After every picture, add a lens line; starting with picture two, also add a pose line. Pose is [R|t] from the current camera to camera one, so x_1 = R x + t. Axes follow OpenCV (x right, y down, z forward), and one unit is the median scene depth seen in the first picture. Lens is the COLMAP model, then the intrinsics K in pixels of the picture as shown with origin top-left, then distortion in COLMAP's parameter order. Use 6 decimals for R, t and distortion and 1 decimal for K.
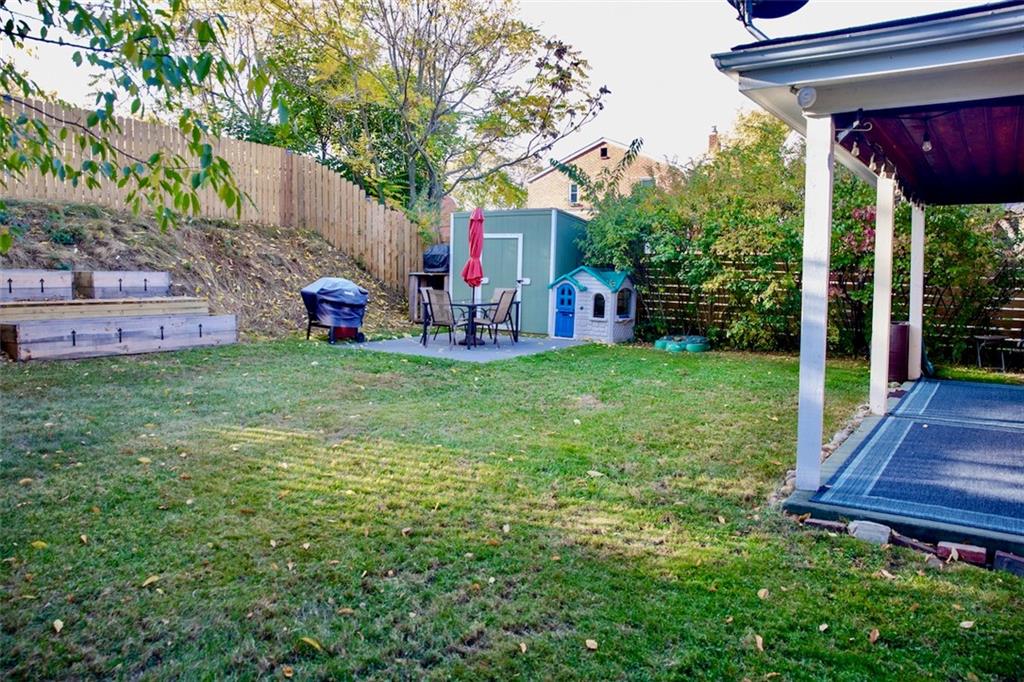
lens RADIAL K [[705.4, 0, 511.8], [0, 705.4, 340.1], [0, 0, 1]] dist [-0.062824, 0.003229]
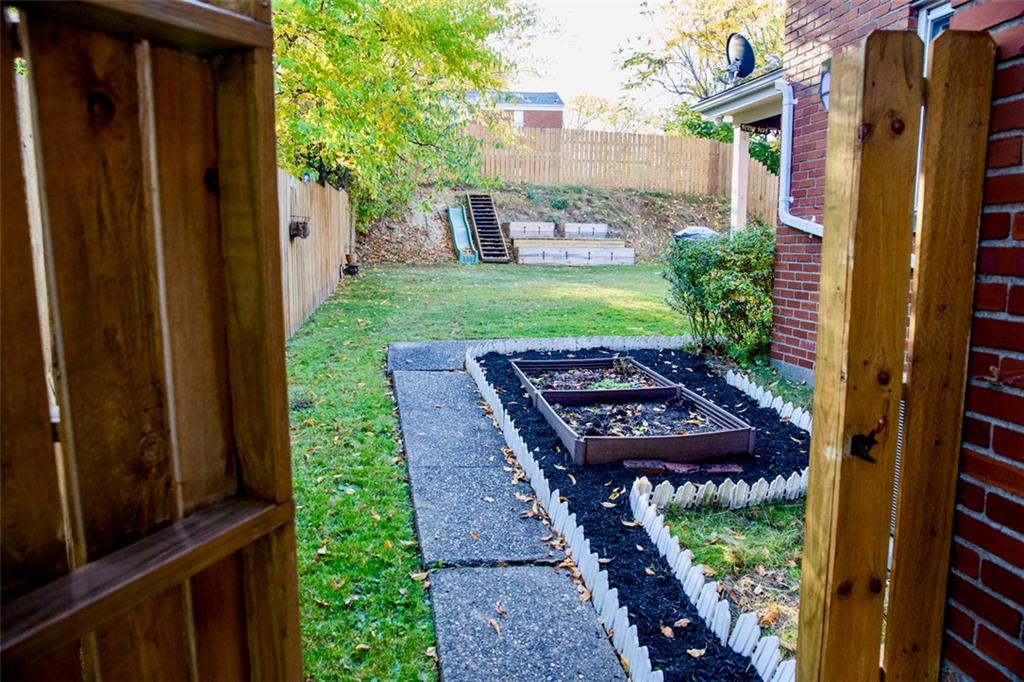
lens RADIAL K [[705.4, 0, 514.6], [0, 705.4, 341.7], [0, 0, 1]] dist [-0.062824, 0.003229]
pose [[0.718816, 0.095560, -0.688601, 0.575863], [-0.069280, 0.995424, 0.065819, 0.094619], [0.691740, 0.000395, 0.722147, -0.411536]]
